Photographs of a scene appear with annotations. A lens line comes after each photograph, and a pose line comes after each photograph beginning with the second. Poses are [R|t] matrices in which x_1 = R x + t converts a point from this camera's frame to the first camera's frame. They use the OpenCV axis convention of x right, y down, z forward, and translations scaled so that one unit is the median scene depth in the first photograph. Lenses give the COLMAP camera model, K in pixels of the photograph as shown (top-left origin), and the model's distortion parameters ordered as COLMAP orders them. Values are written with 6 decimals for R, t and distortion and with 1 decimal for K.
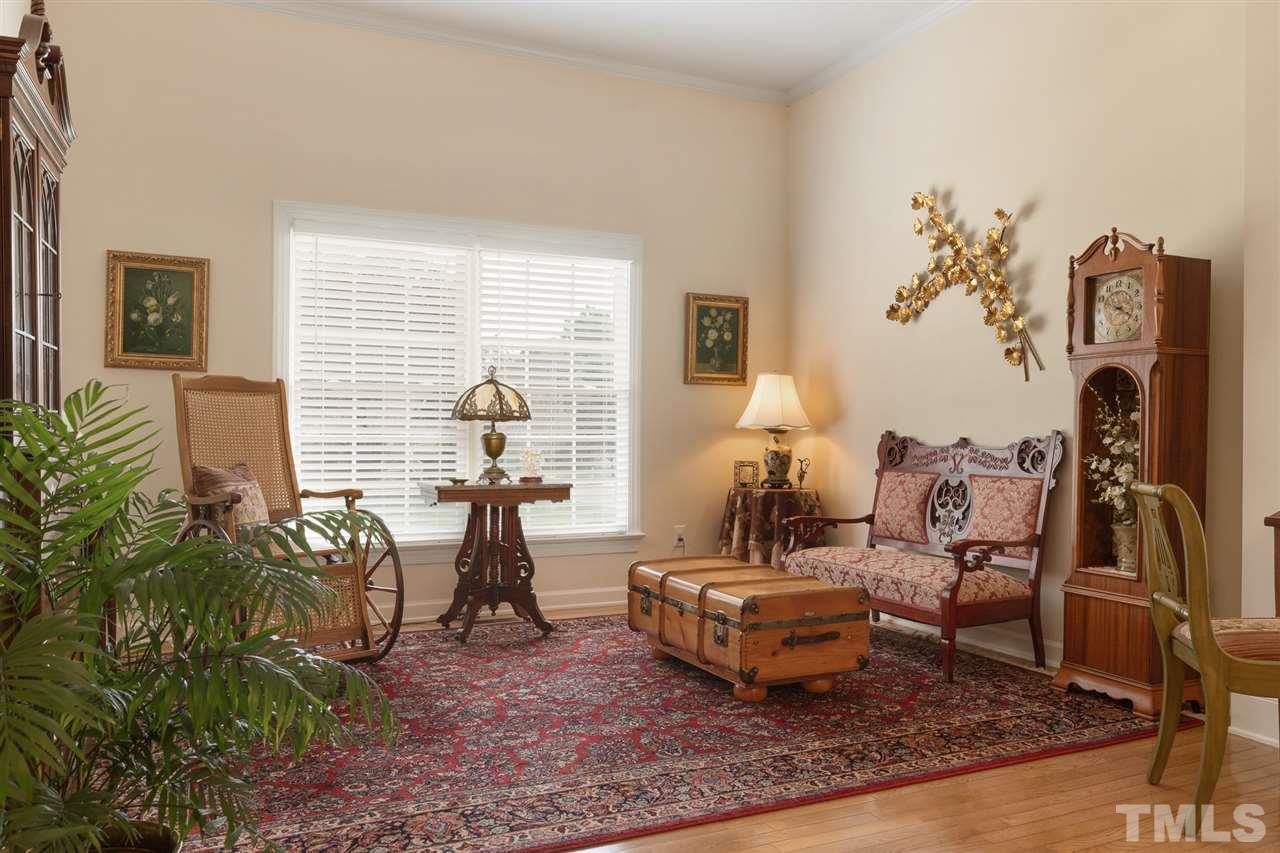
lens RADIAL K [[949.2, 0, 648.8], [0, 949.2, 435.1], [0, 0, 1]] dist [0.000764, -0.010180]
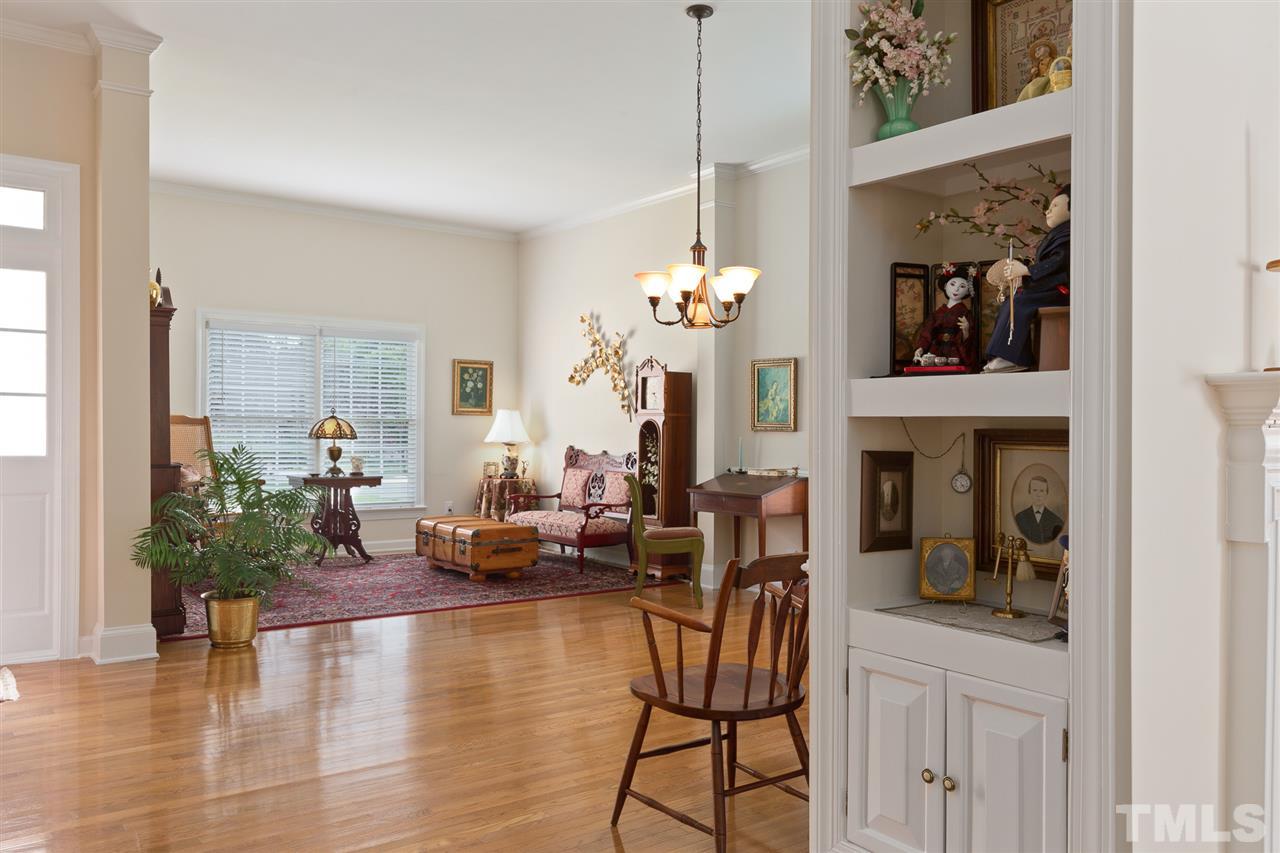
lens RADIAL K [[949.2, 0, 687.0], [0, 949.2, 468.8], [0, 0, 1]] dist [0.000764, -0.010180]
pose [[0.968492, -0.000838, 0.249043, 0.026975], [-0.009732, 0.999103, 0.041205, -0.040030], [-0.248854, -0.042331, 0.967615, -0.837236]]
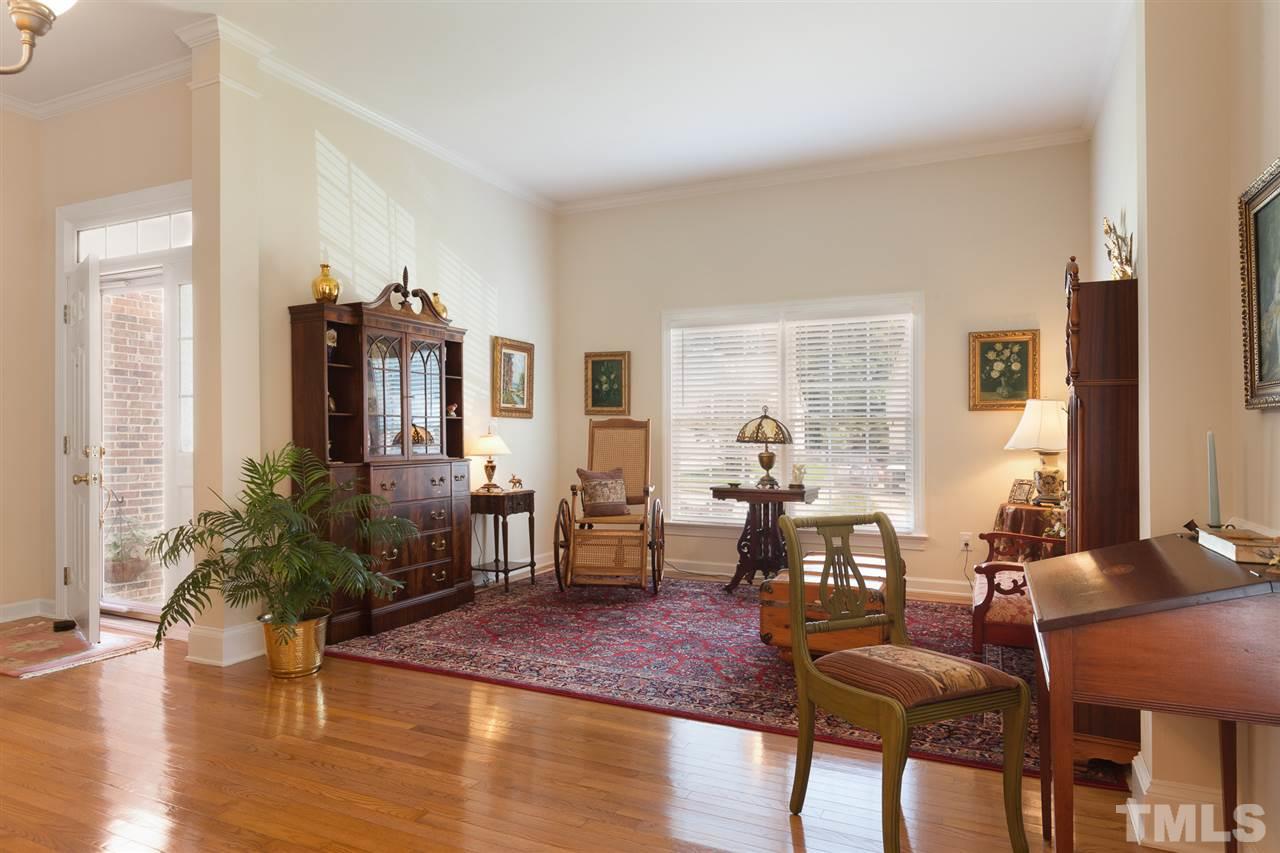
lens RADIAL K [[748.6, 0, 640.8], [0, 748.6, 432.1], [0, 0, 1]] dist [0.005280, -0.001033]
pose [[0.642634, -0.005308, -0.766155, 0.594239], [-0.002559, 0.999956, -0.009074, -0.023020], [0.766169, 0.007792, 0.642592, 0.125686]]
